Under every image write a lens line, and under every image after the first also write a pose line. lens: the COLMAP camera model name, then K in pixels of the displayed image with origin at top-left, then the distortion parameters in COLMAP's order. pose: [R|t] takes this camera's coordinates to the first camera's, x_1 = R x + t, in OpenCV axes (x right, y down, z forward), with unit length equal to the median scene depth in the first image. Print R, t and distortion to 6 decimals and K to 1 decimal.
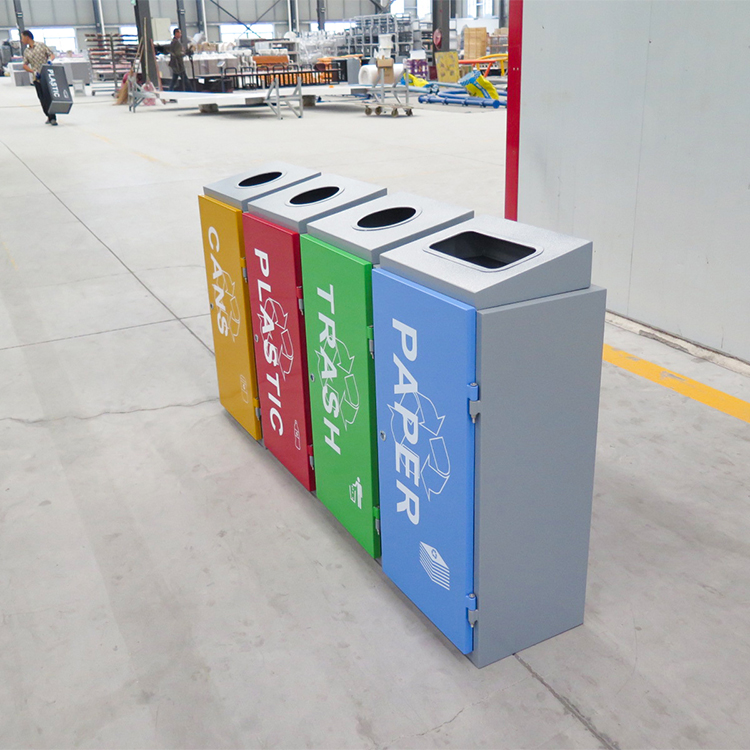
lens RADIAL K [[837.0, 0, 375.3], [0, 837.0, 376.3], [0, 0, 1]] dist [-0.016017, 0.000000]
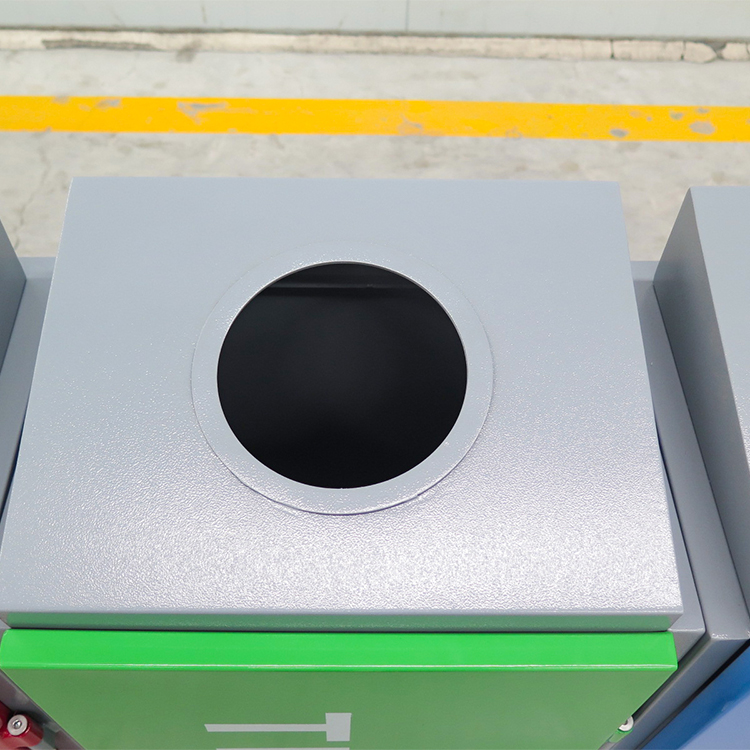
lens RADIAL K [[837.0, 0, 369.1], [0, 837.0, 378.9], [0, 0, 1]] dist [-0.016017, 0.000000]
pose [[0.450390, -0.684221, 0.573577, -0.099872], [0.304548, 0.721629, 0.621692, -0.261441], [-0.839285, -0.105322, 0.533393, 0.720515]]
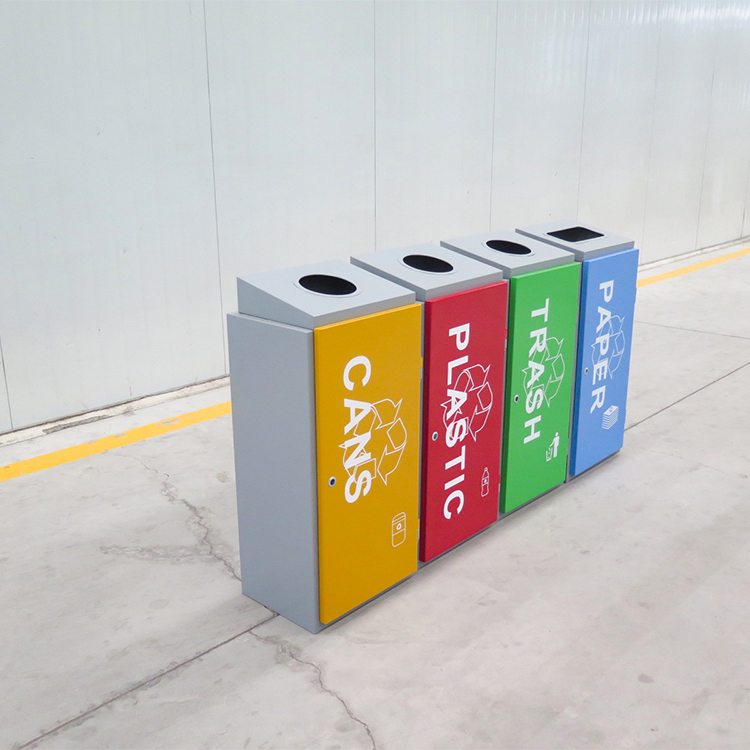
lens RADIAL K [[837.0, 0, 375.7], [0, 837.0, 374.9], [0, 0, 1]] dist [-0.016017, 0.000000]
pose [[-0.321791, -0.245983, 0.914299, -0.951629], [0.364873, 0.858859, 0.359485, -0.460275], [-0.873681, 0.449282, -0.186621, 1.233087]]
